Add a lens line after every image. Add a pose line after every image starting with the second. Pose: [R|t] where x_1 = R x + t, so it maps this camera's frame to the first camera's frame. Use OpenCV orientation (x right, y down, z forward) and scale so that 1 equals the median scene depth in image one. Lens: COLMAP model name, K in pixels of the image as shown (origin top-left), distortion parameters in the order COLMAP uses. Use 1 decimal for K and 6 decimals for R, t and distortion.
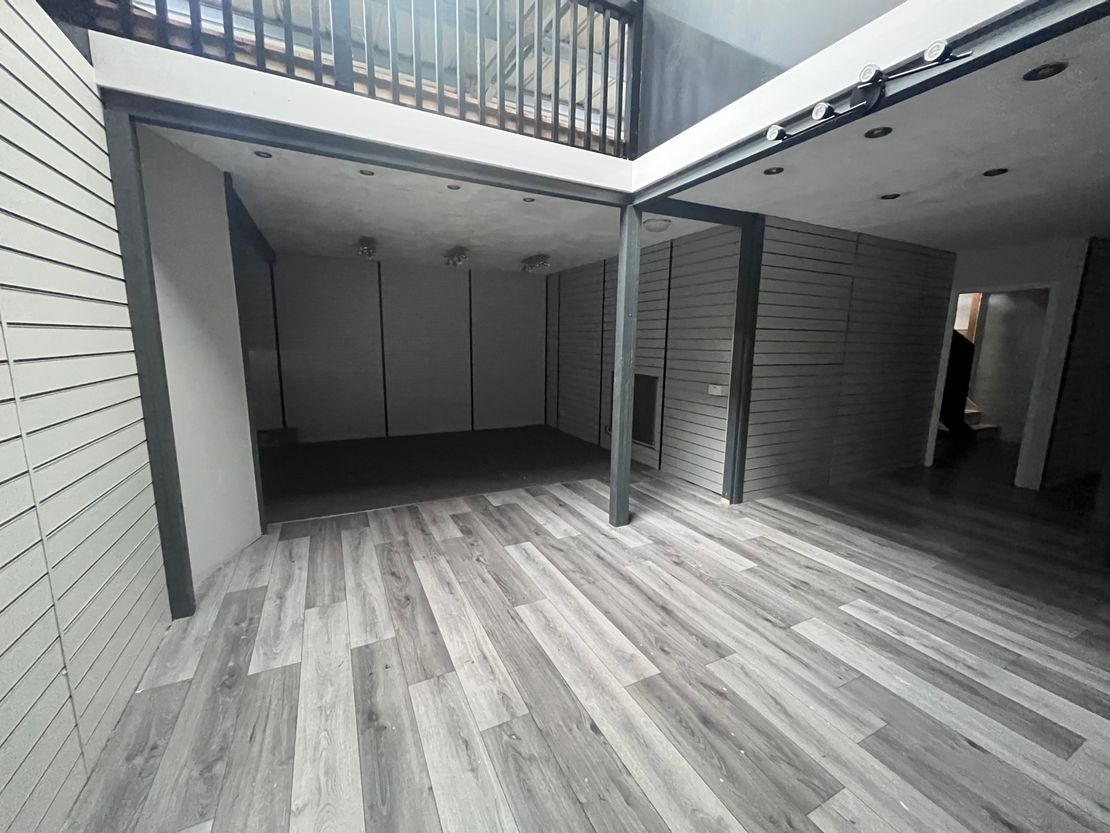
lens RADIAL K [[446.7, 0, 555.0], [0, 446.7, 416.5], [0, 0, 1]] dist [-0.000874, -0.000131]
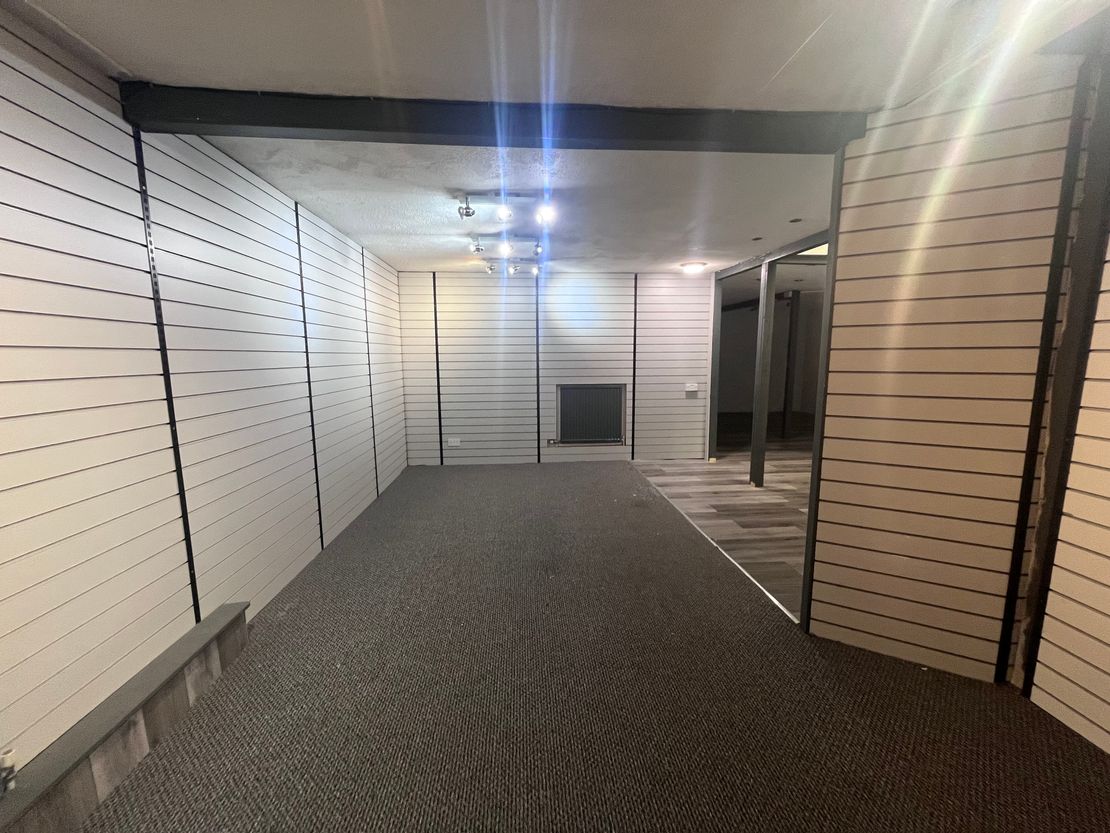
lens RADIAL K [[439.7, 0, 555.0], [0, 439.7, 416.5], [0, 0, 1]] dist [-0.000270, -0.000006]
pose [[0.382403, -0.136725, 0.913824, -1.970683], [0.166955, 0.982937, 0.077201, -0.266882], [-0.908787, 0.123046, 0.398705, 1.501596]]
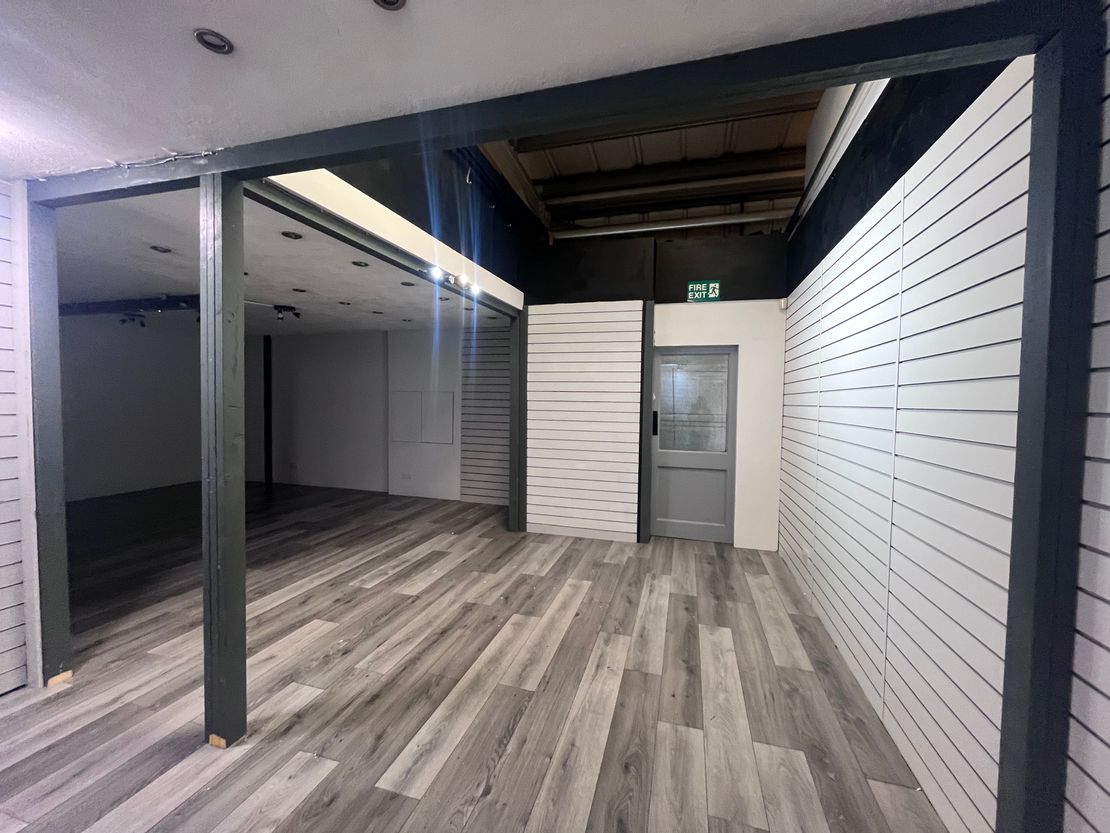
lens RADIAL K [[446.7, 0, 555.0], [0, 446.7, 416.5], [0, 0, 1]] dist [-0.000874, -0.000131]
pose [[-0.727067, -0.051615, 0.684624, -0.749267], [0.089124, 0.981637, 0.168657, -0.295036], [-0.680757, 0.183641, -0.709116, 1.567914]]
